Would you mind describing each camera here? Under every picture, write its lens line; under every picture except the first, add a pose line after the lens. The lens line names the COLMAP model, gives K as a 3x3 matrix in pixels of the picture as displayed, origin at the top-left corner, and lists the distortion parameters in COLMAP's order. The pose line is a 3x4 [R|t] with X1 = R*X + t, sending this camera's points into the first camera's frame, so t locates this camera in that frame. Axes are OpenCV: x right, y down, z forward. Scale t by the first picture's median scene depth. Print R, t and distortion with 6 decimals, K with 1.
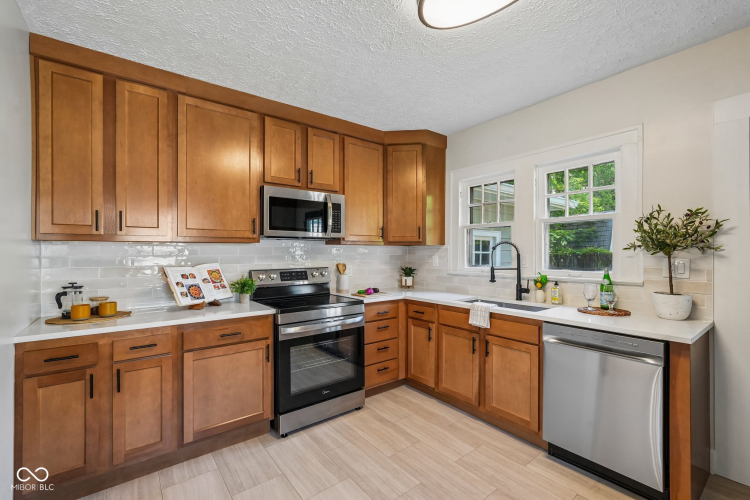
lens RADIAL K [[328.5, 0, 373.7], [0, 328.5, 250.2], [0, 0, 1]] dist [-0.018992, 0.008773]
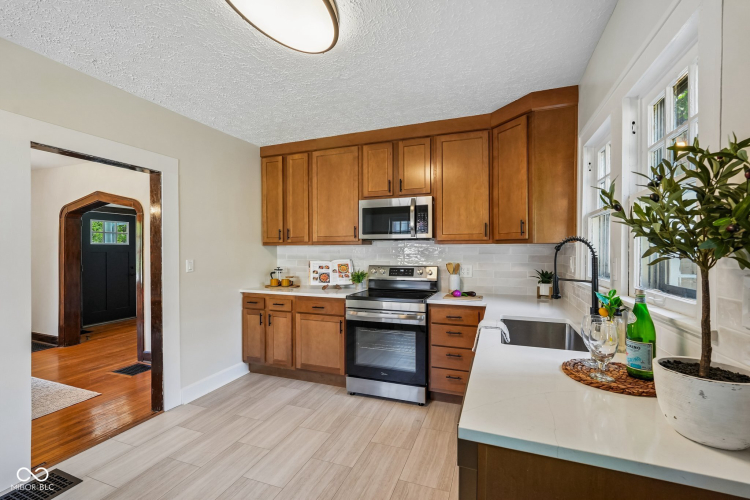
lens RADIAL K [[328.5, 0, 373.7], [0, 328.5, 250.2], [0, 0, 1]] dist [-0.018992, 0.008773]
pose [[0.521614, 0.002937, -0.853177, 0.813714], [0.005776, 0.999959, 0.006974, -0.008992], [0.853162, -0.008566, 0.521575, 0.372721]]
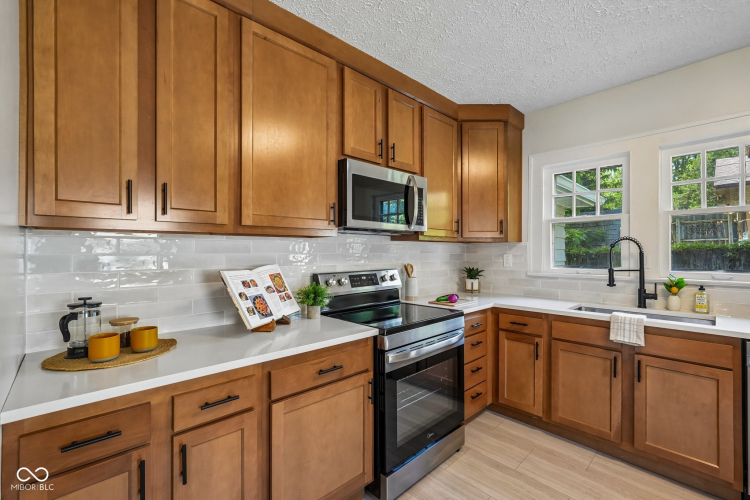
lens RADIAL K [[328.5, 0, 373.7], [0, 328.5, 250.2], [0, 0, 1]] dist [-0.018992, 0.008773]
pose [[0.995204, 0.002077, 0.097795, -0.350142], [-0.002351, 0.999994, 0.002687, 0.005680], [-0.097789, -0.002904, 0.995203, 0.264474]]
